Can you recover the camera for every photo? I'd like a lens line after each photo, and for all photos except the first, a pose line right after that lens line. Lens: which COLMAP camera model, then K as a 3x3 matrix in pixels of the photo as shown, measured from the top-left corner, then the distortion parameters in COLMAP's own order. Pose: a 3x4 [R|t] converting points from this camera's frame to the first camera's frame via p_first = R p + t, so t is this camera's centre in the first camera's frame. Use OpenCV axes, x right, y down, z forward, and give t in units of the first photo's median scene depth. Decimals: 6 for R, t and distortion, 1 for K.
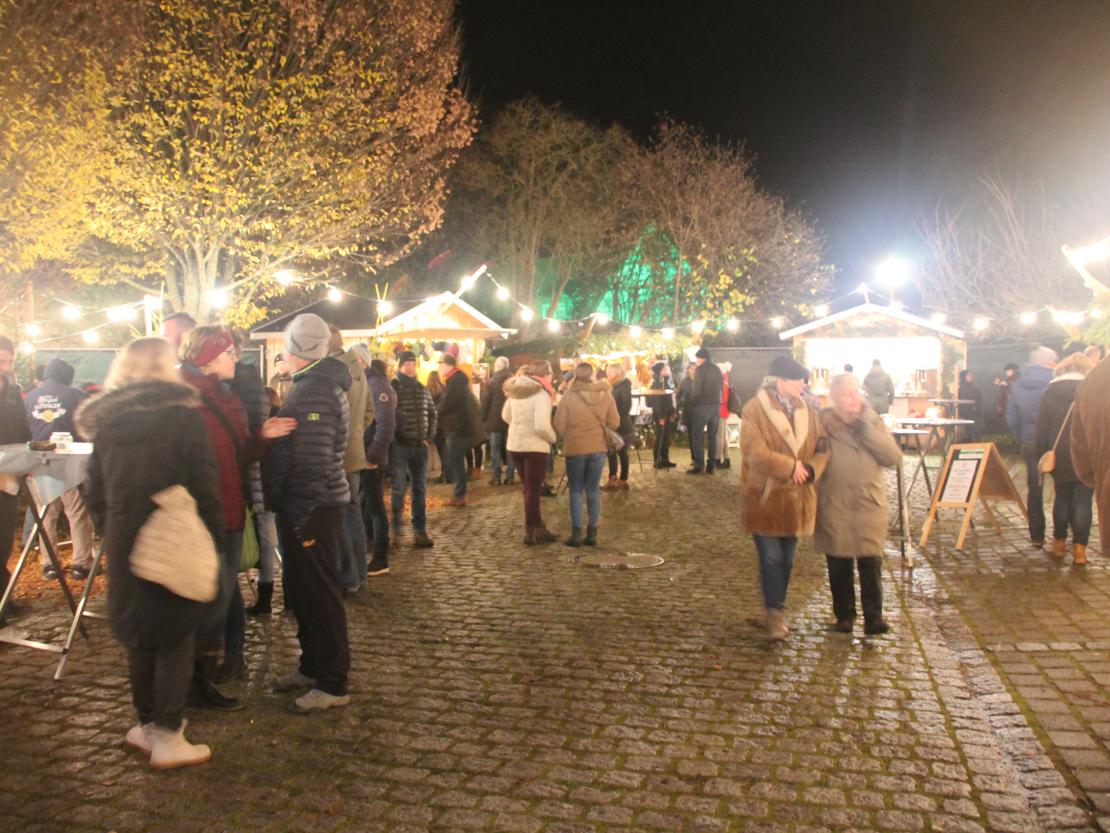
lens RADIAL K [[1048.3, 0, 567.8], [0, 1048.3, 424.6], [0, 0, 1]] dist [-0.154866, 0.154242]
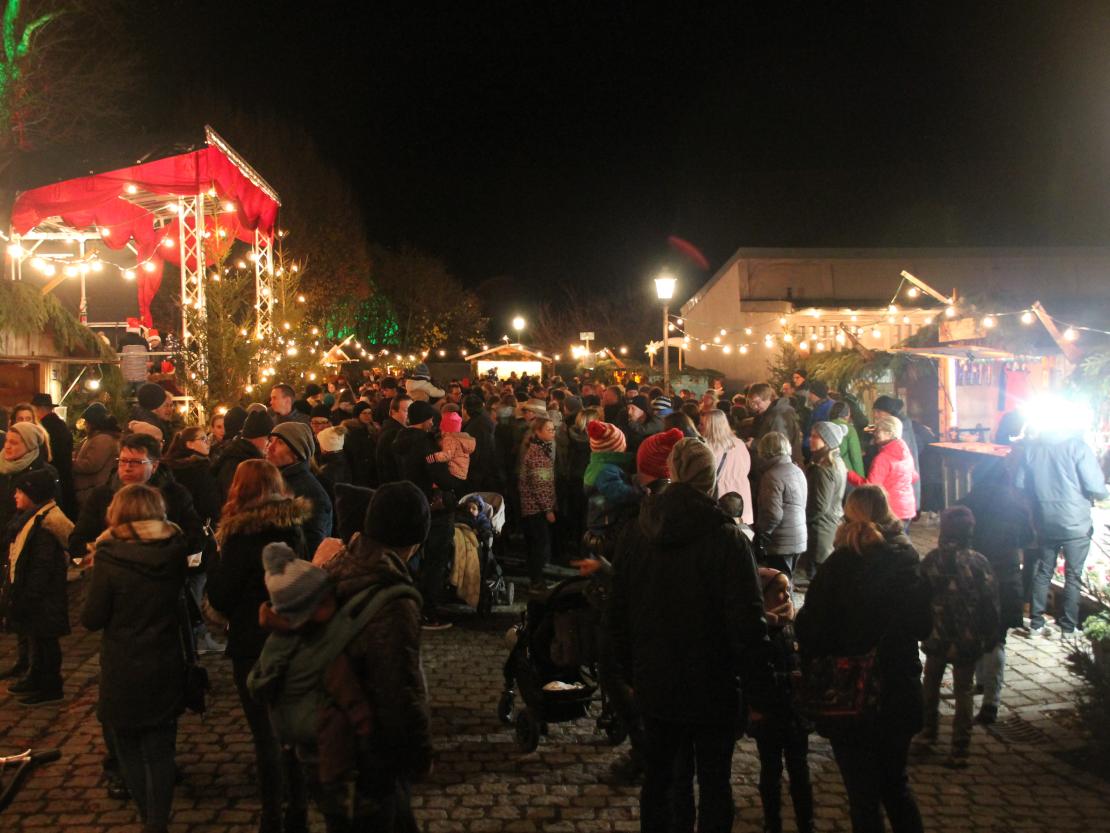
lens RADIAL K [[1048.3, 0, 567.8], [0, 1048.3, 424.6], [0, 0, 1]] dist [-0.154866, 0.154242]
pose [[0.940286, -0.007504, 0.340302, -0.317925], [0.002854, 0.999896, 0.014165, 0.014826], [-0.340373, -0.012348, 0.940209, -1.035323]]
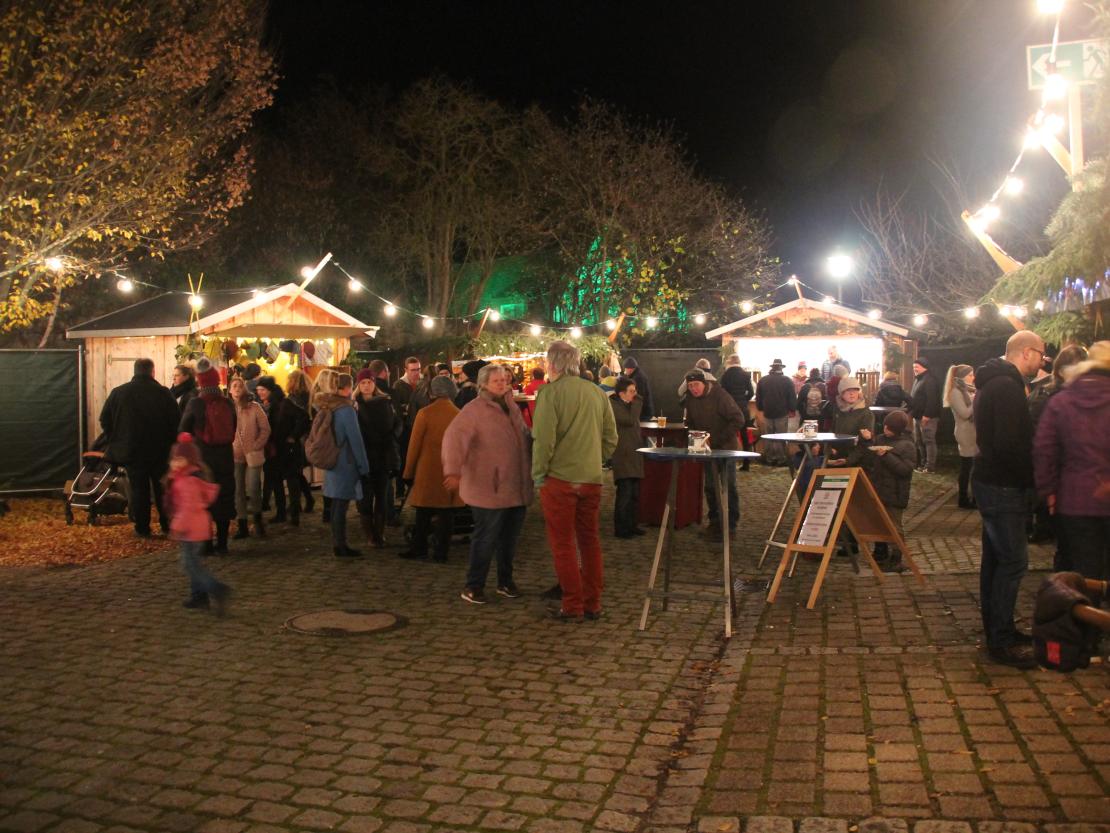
lens RADIAL K [[1052.0, 0, 555.0], [0, 1052.0, 416.5], [0, 0, 1]] dist [-0.153843, 0.158791]
pose [[0.999928, 0.000704, -0.011983, 0.091293], [-0.000841, 0.999935, -0.011410, -0.005097], [0.011974, 0.011420, 0.999863, 0.106662]]
